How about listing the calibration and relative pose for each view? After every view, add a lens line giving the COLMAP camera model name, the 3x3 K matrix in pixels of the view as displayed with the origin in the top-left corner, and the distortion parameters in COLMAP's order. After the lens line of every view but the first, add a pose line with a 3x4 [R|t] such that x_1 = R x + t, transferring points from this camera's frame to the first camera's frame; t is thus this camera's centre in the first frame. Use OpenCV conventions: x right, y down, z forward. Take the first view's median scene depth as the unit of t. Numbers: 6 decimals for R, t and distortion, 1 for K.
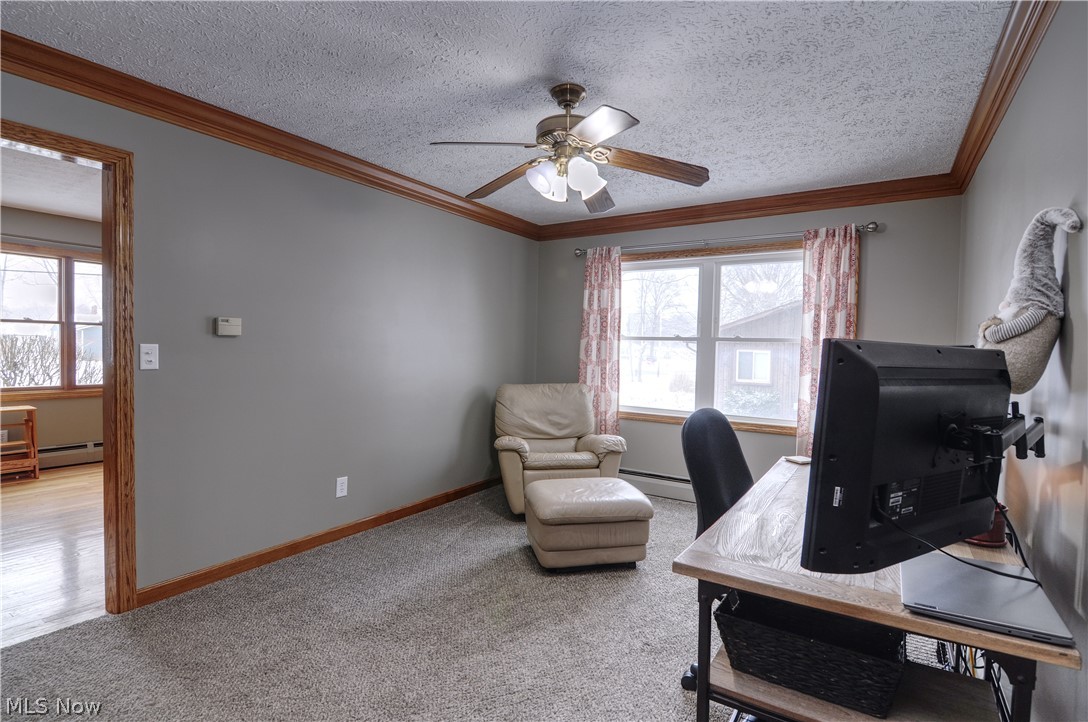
lens RADIAL K [[525.5, 0, 549.1], [0, 525.5, 362.6], [0, 0, 1]] dist [-0.004659, -0.008812]
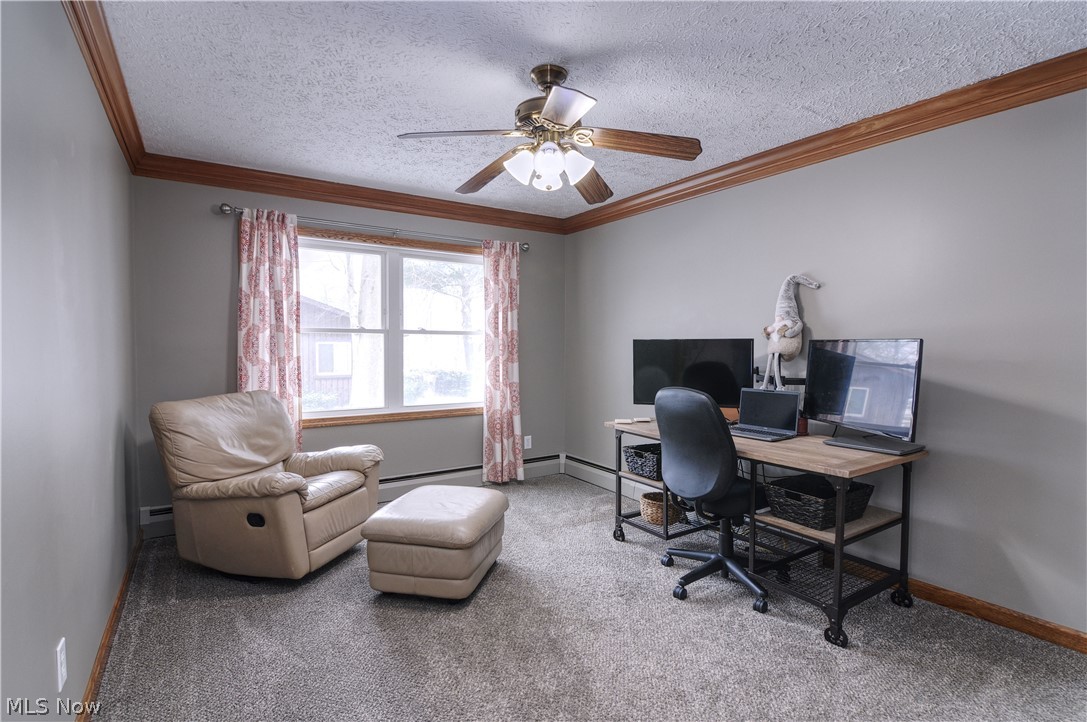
lens RADIAL K [[525.0, 0, 548.4], [0, 525.0, 363.5], [0, 0, 1]] dist [-0.004659, -0.008812]
pose [[0.407348, -0.051007, 0.911848, -0.486227], [0.031051, 0.998635, 0.041990, -0.017542], [-0.912745, 0.011209, 0.408376, 0.352362]]
